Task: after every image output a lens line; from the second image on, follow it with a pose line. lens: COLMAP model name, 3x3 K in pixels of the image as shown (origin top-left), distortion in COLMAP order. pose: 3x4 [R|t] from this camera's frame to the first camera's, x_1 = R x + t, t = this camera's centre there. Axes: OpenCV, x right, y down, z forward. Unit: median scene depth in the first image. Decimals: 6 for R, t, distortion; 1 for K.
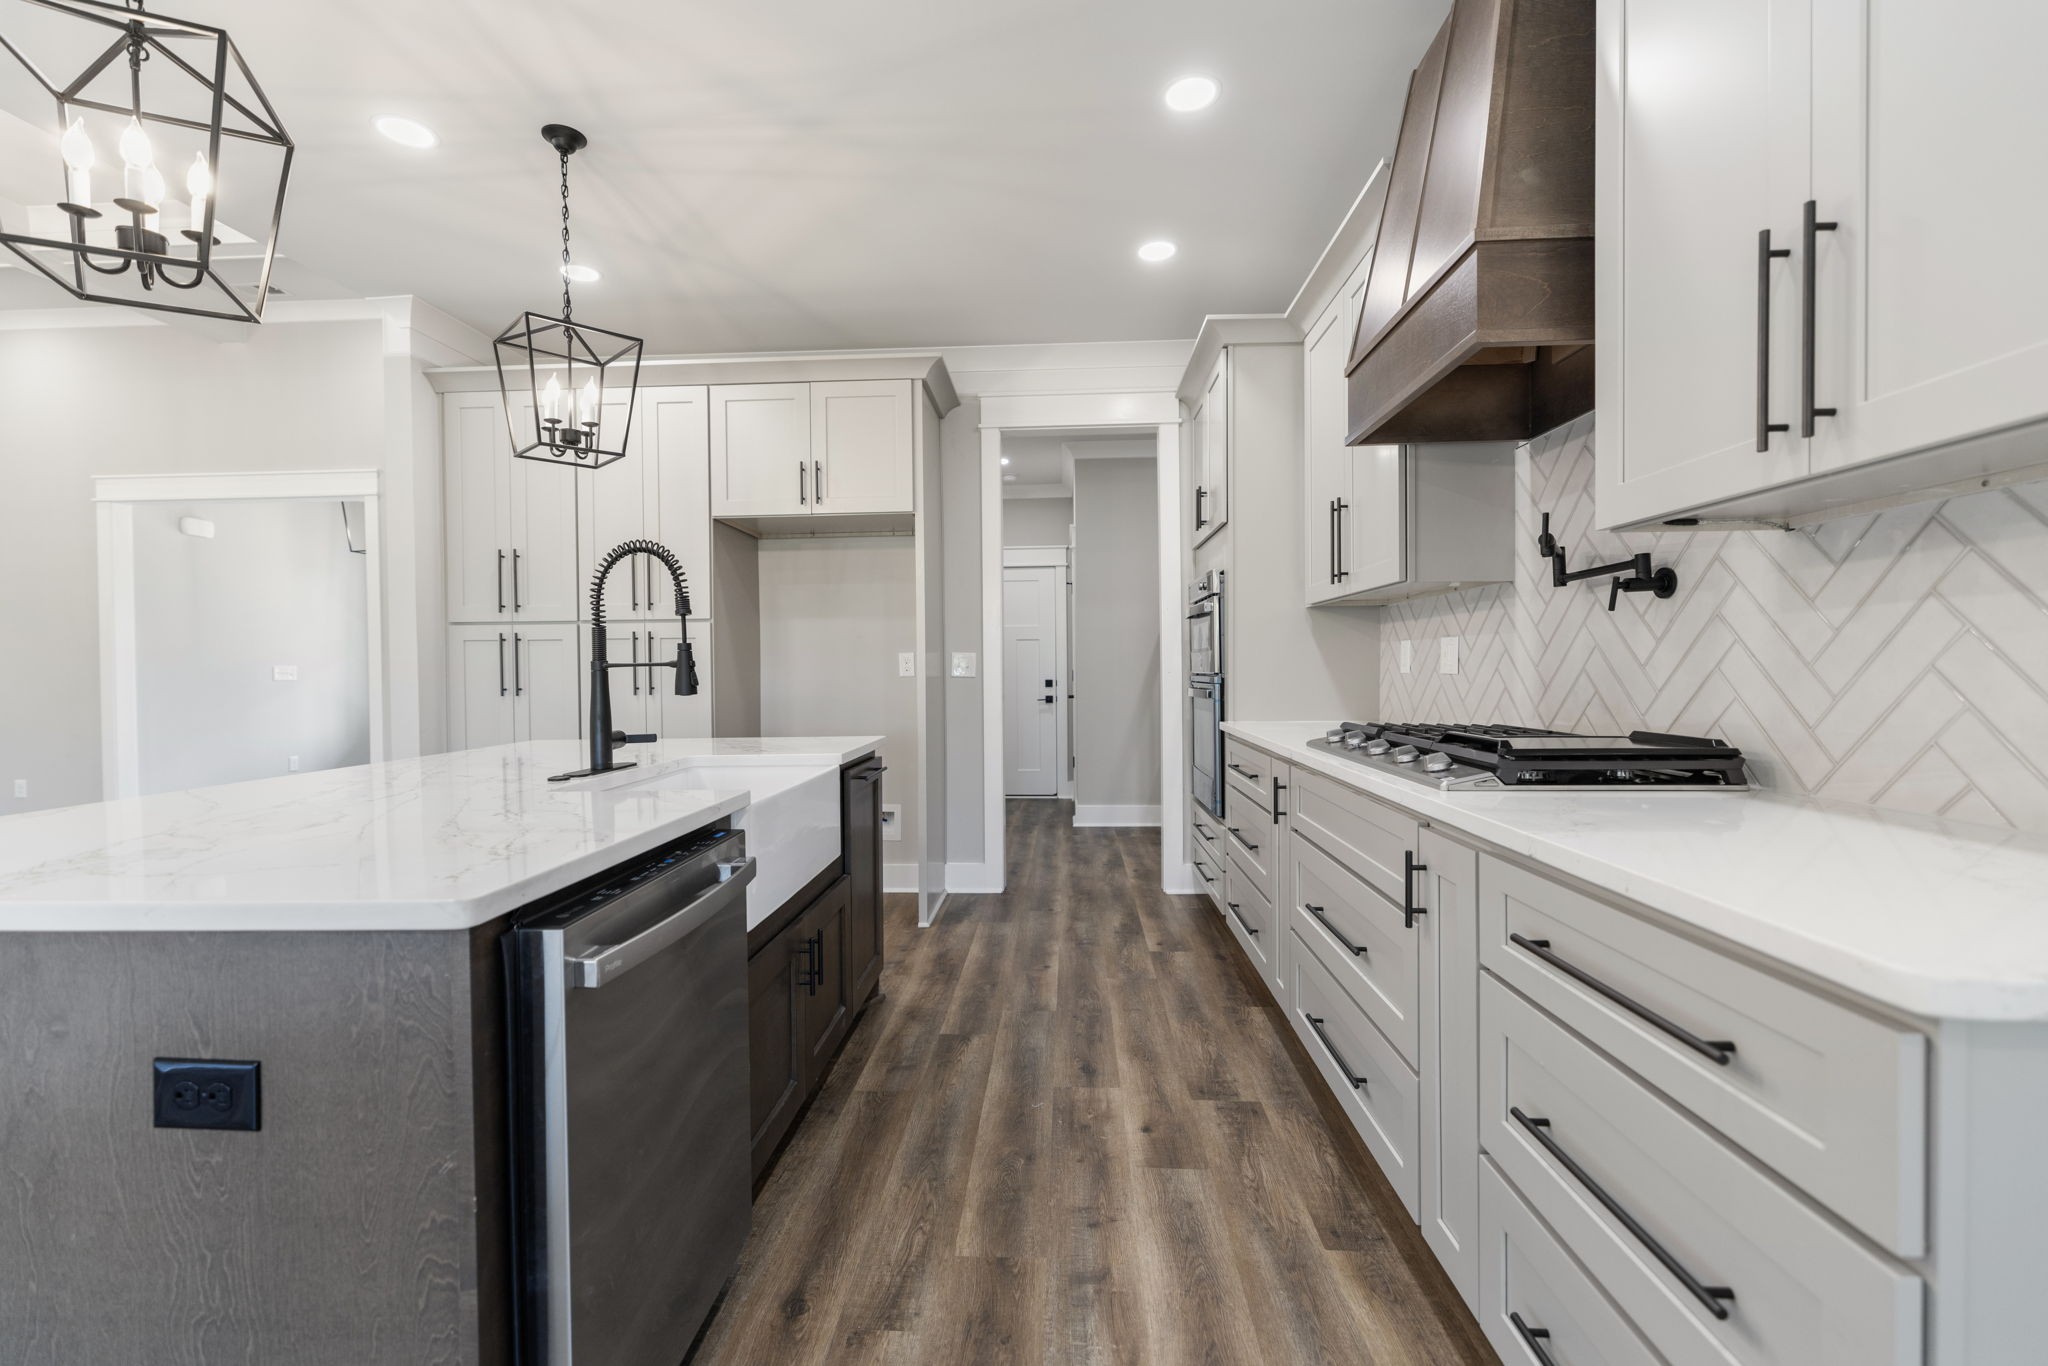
lens RADIAL K [[888.5, 0, 1024.8], [0, 888.5, 677.5], [0, 0, 1]] dist [0.000027, 0.000797]
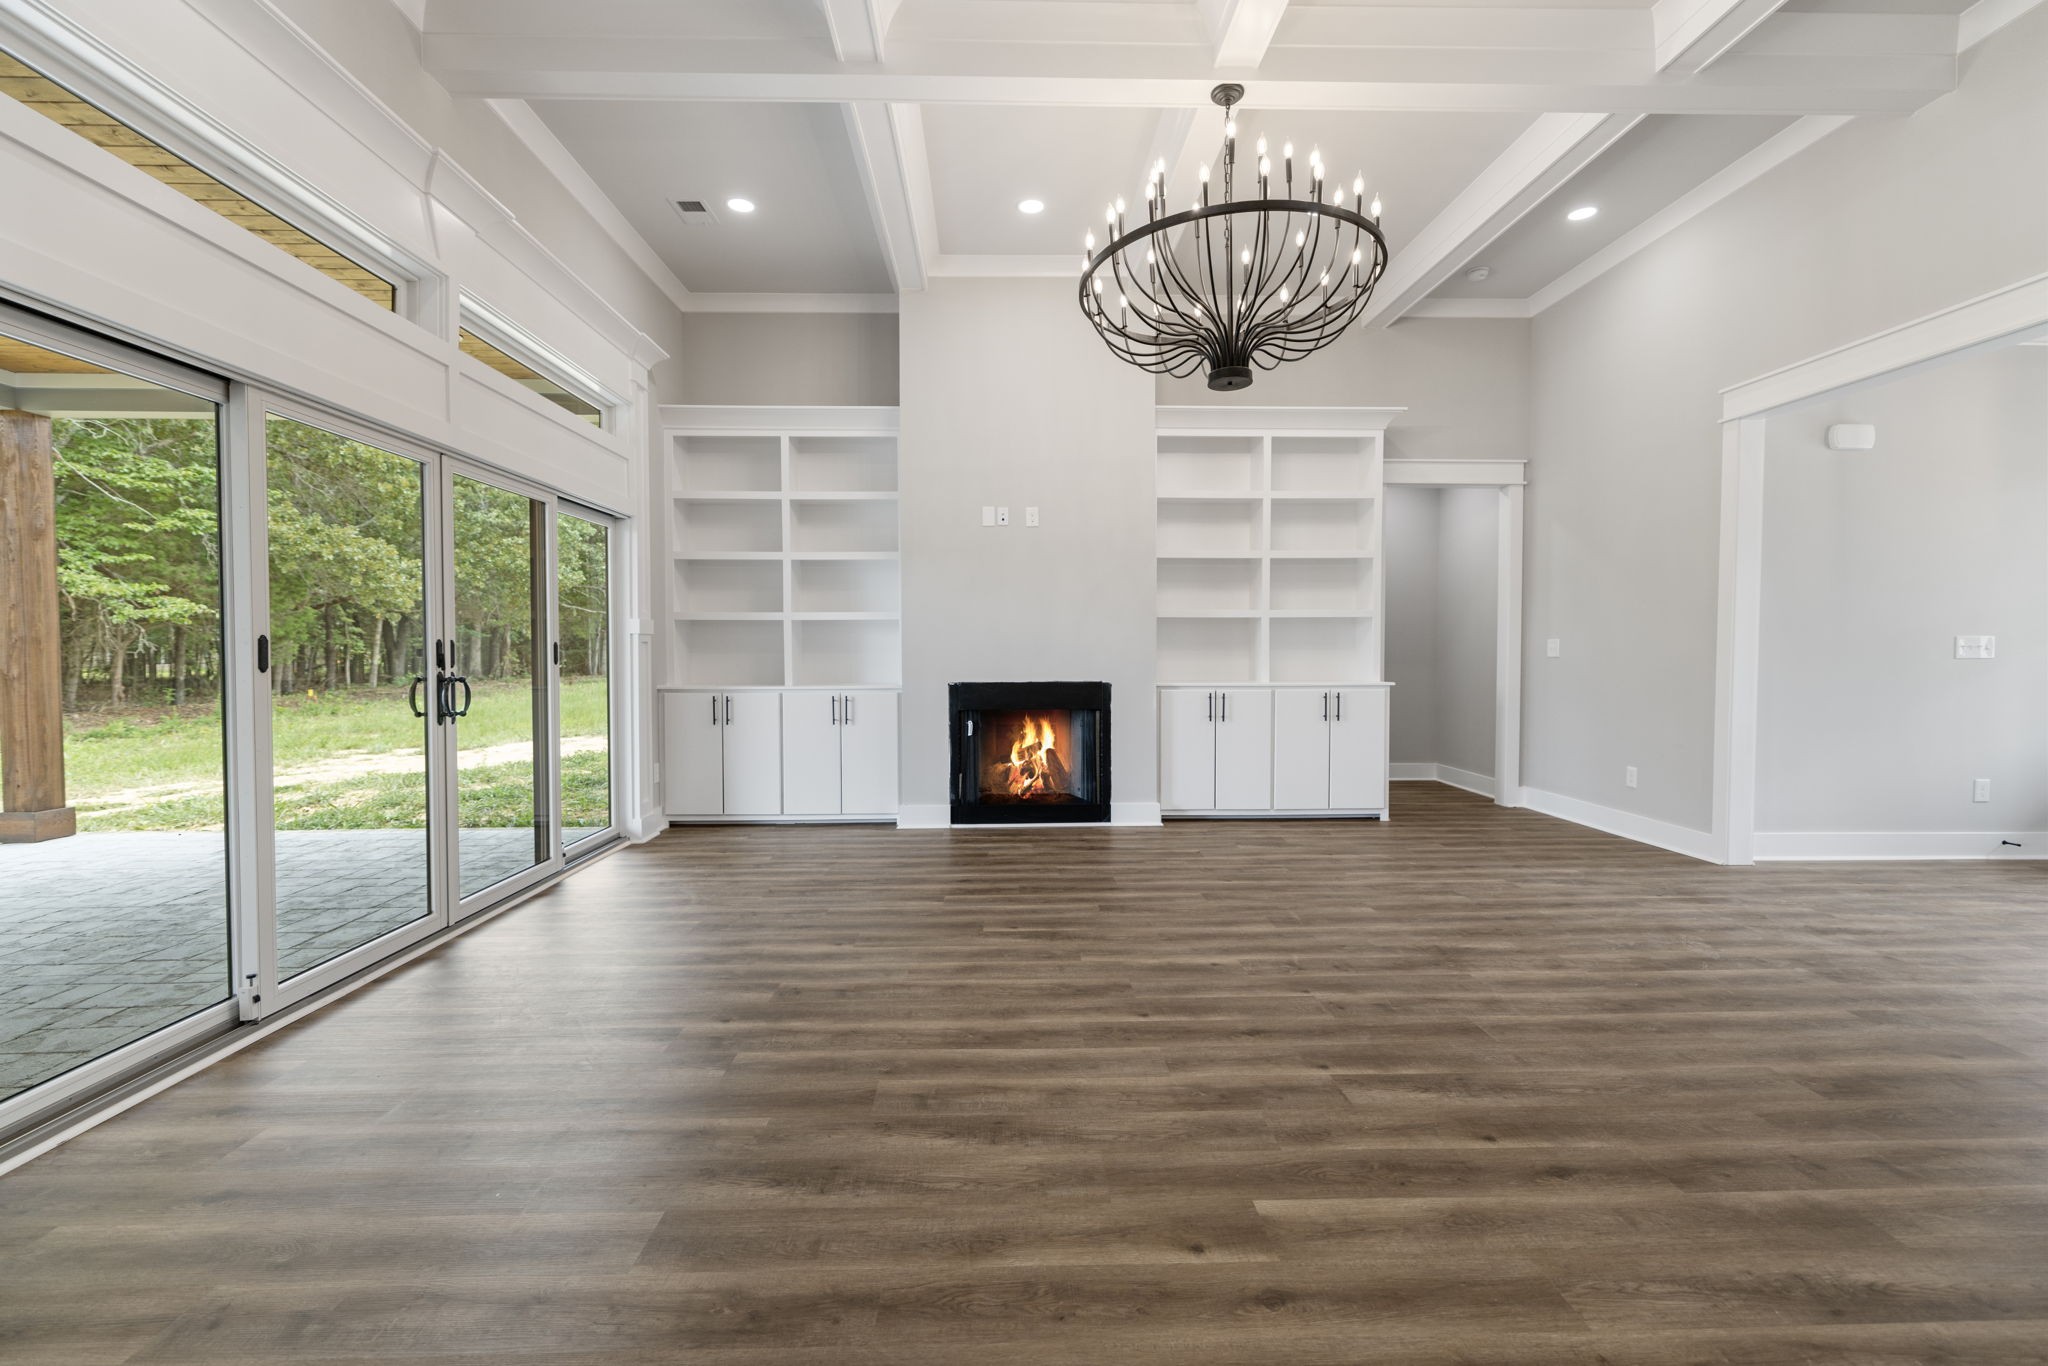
lens RADIAL K [[888.5, 0, 1015.2], [0, 888.5, 680.9], [0, 0, 1]] dist [0.000027, 0.000797]
pose [[0.083496, 0.044715, -0.995504, -0.311108], [-0.010471, 0.998977, 0.043992, -0.001463], [0.996453, 0.006751, 0.083878, 0.318897]]
